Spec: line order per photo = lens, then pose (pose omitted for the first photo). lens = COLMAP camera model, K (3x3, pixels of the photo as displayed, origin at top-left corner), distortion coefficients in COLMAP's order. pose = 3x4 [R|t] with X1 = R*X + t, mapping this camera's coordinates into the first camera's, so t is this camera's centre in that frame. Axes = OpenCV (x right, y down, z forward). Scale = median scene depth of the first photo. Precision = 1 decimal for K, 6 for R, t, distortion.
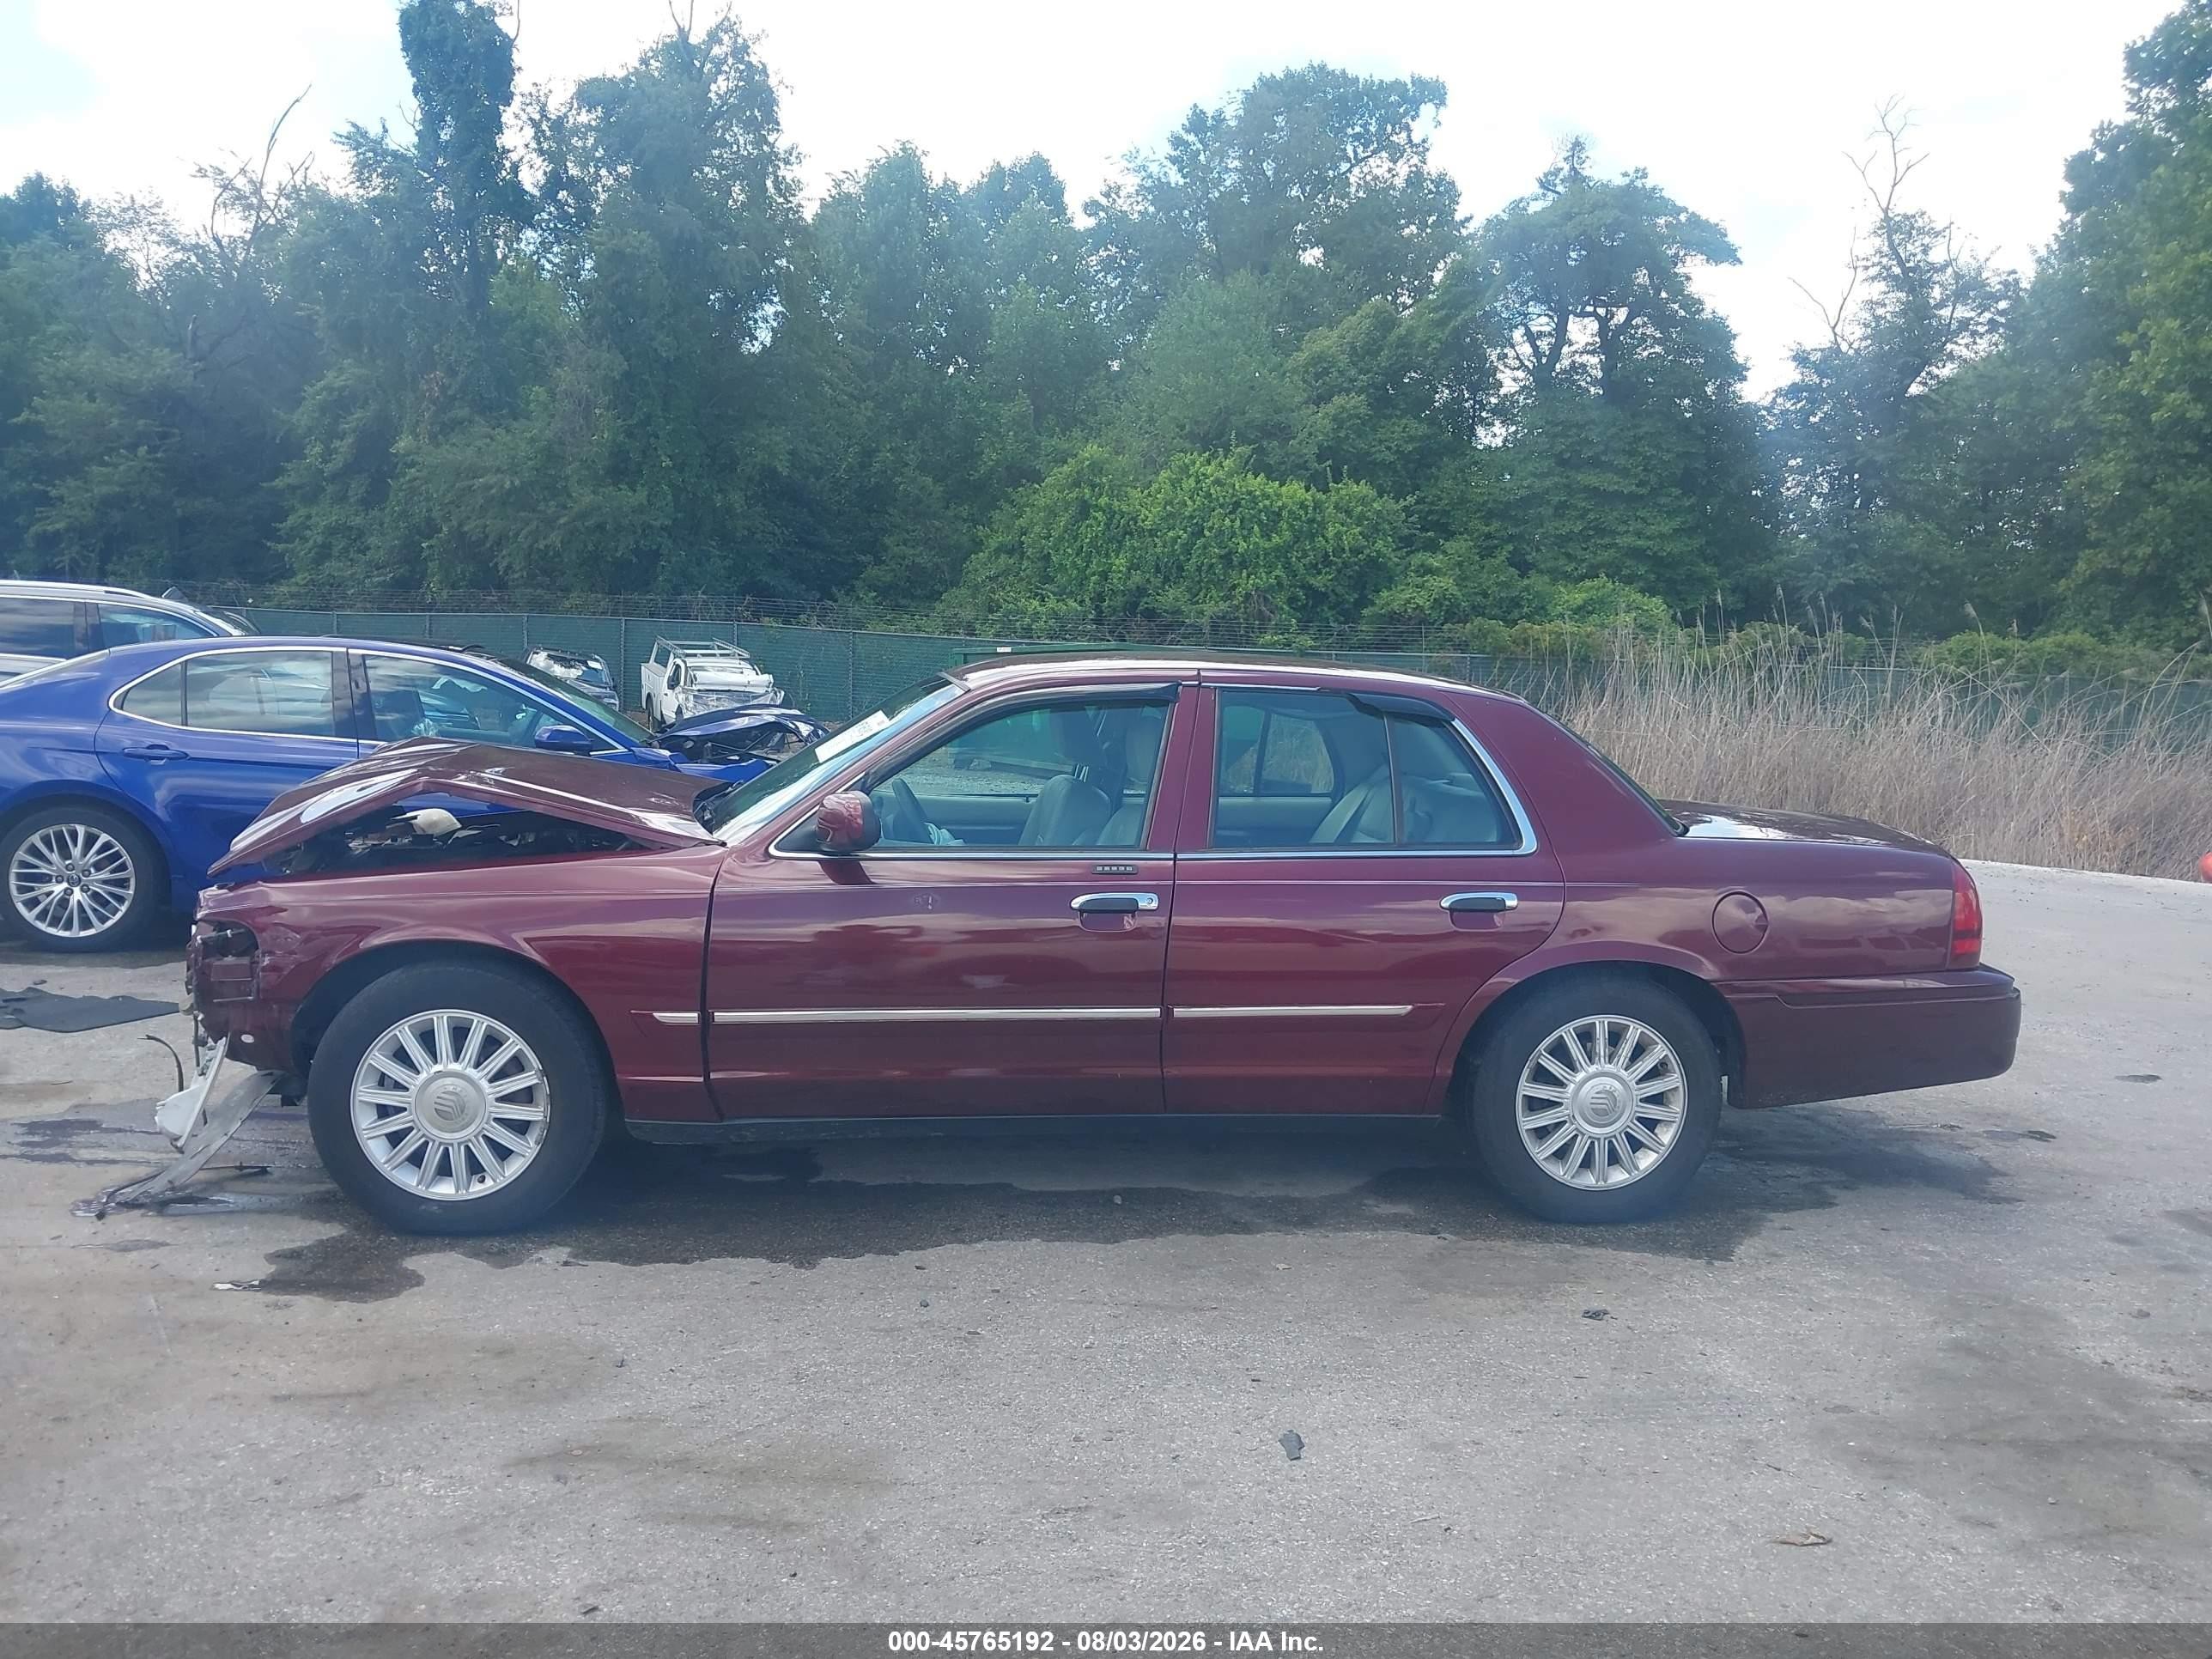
lens RADIAL K [[1776.0, 0, 1136.8], [0, 1776.0, 895.8], [0, 0, 1]] dist [-0.007063, 0.011425]
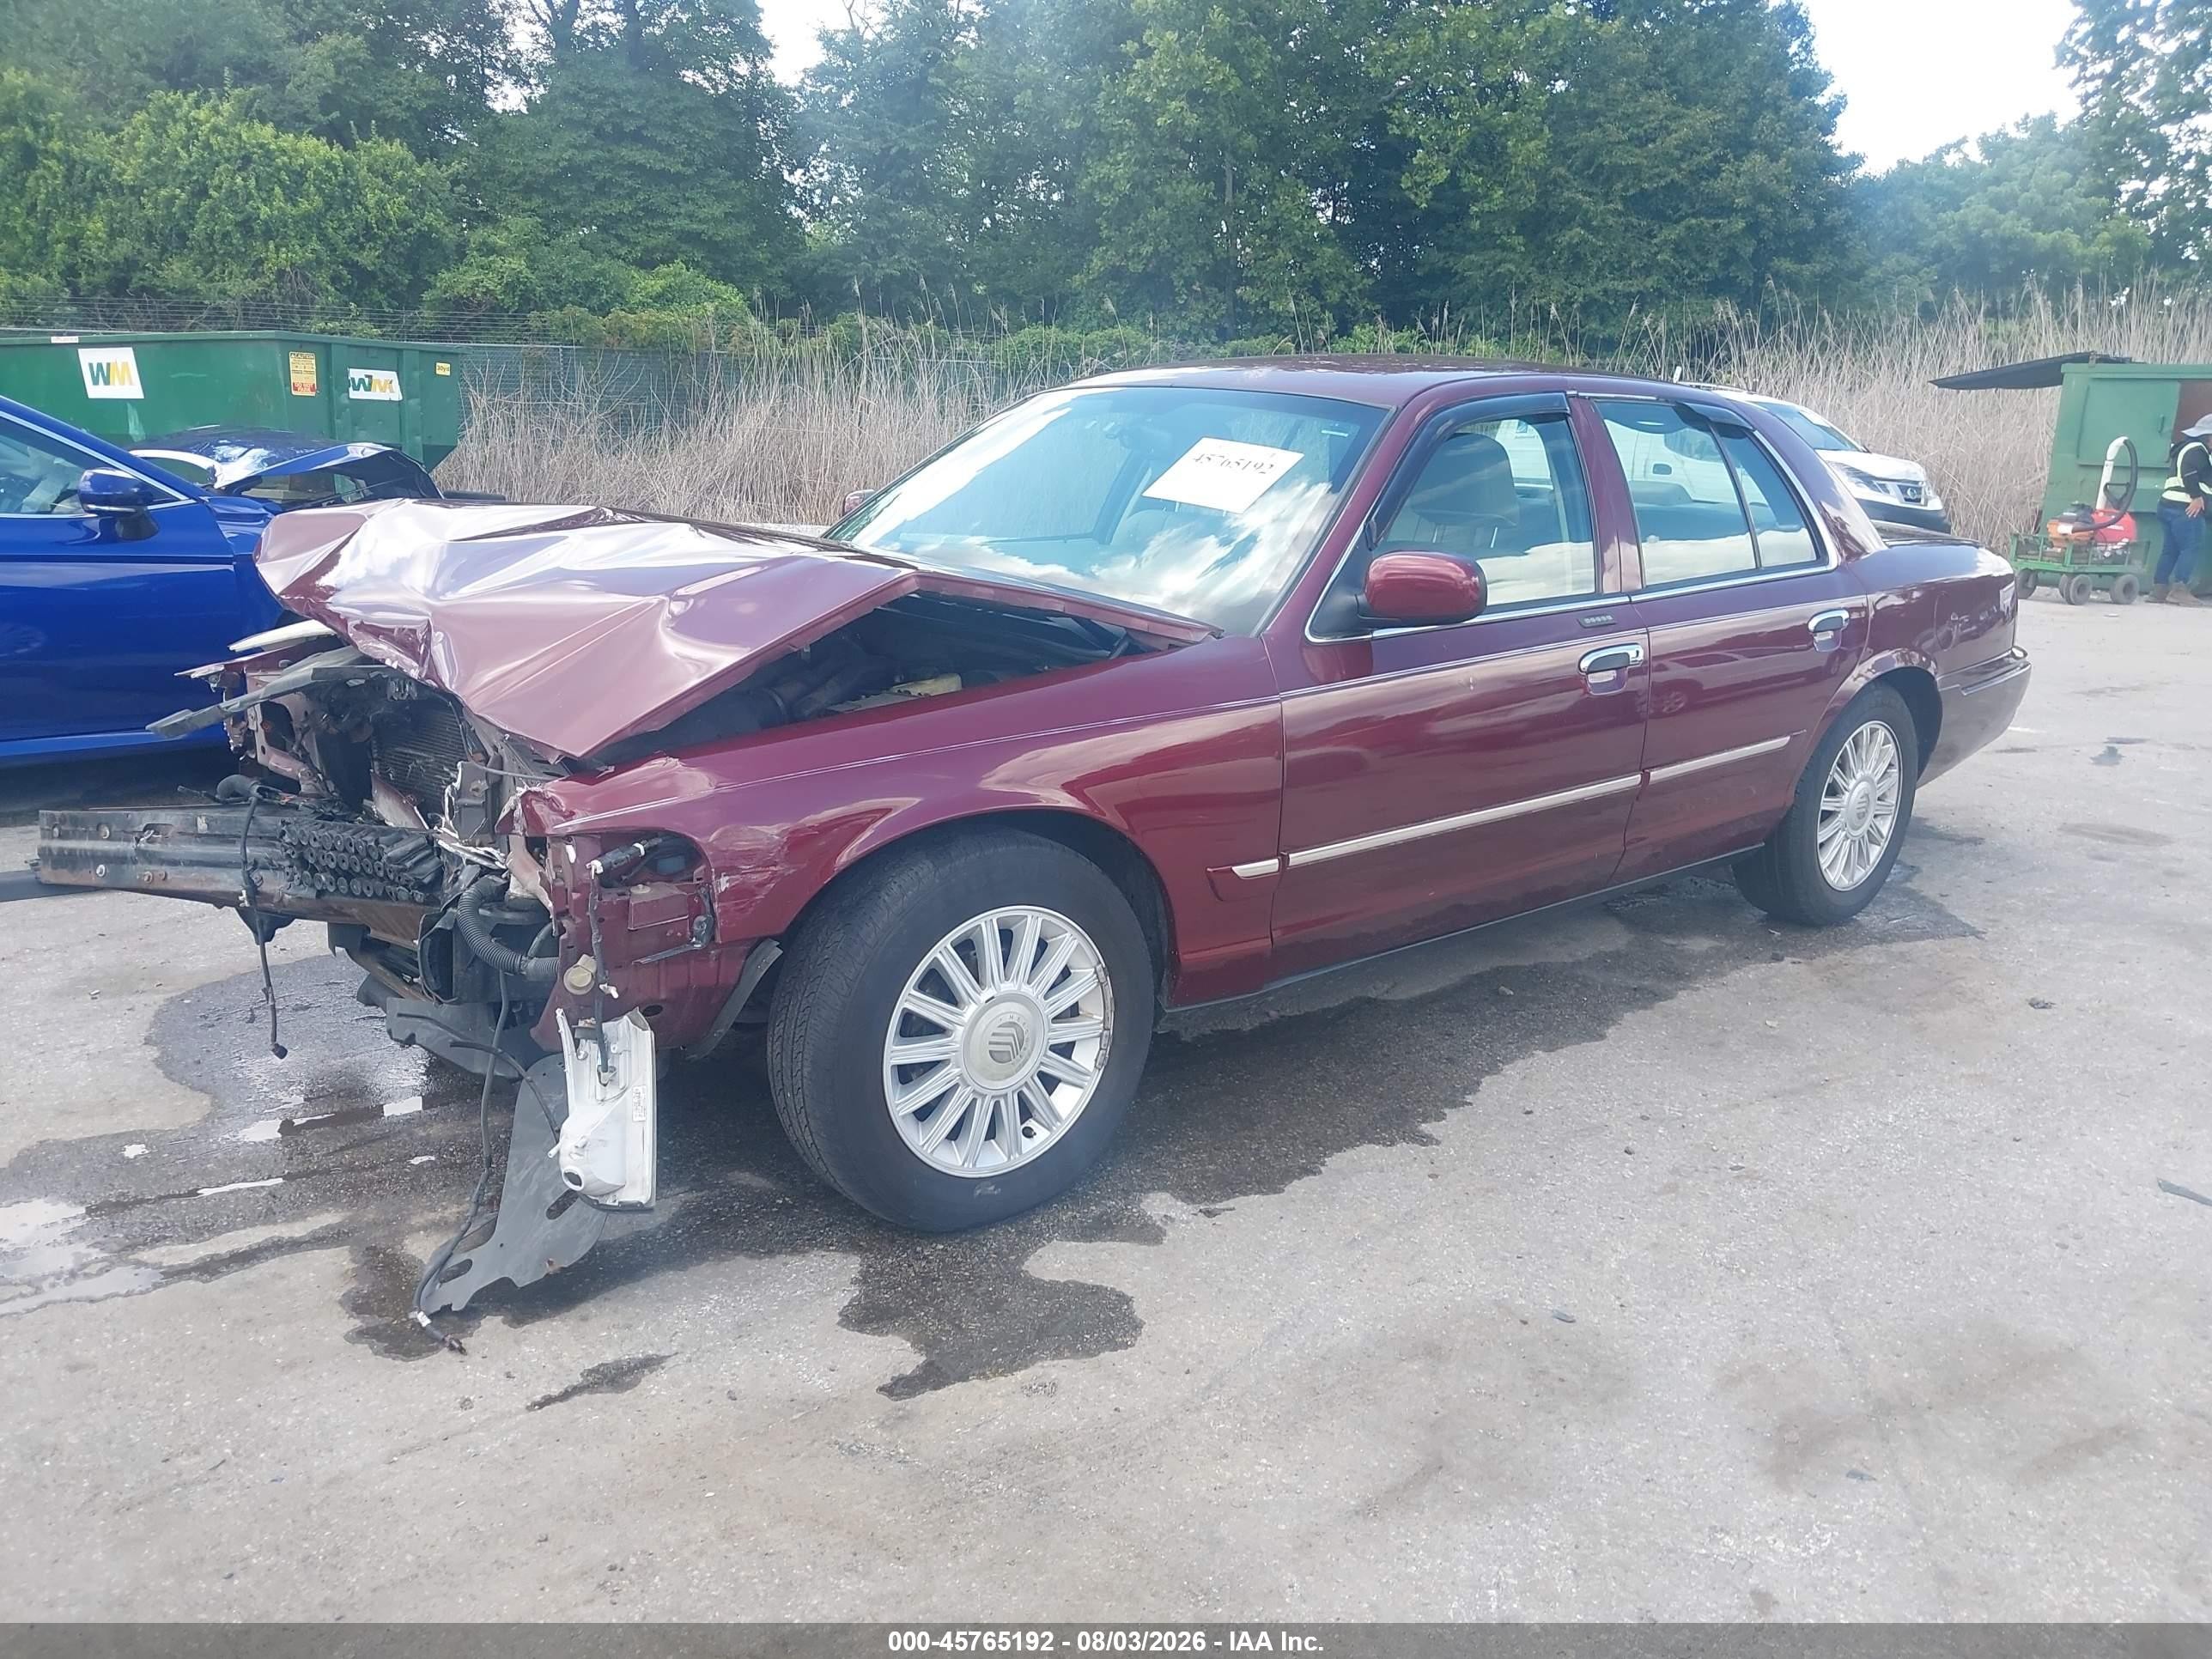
lens RADIAL K [[1776.0, 0, 1127.5], [0, 1776.0, 826.9], [0, 0, 1]] dist [-0.007063, 0.011425]
pose [[0.833227, -0.143119, 0.534088, -0.088328], [0.072009, 0.985782, 0.151817, -0.008219], [-0.548222, -0.088039, 0.831686, 0.051236]]
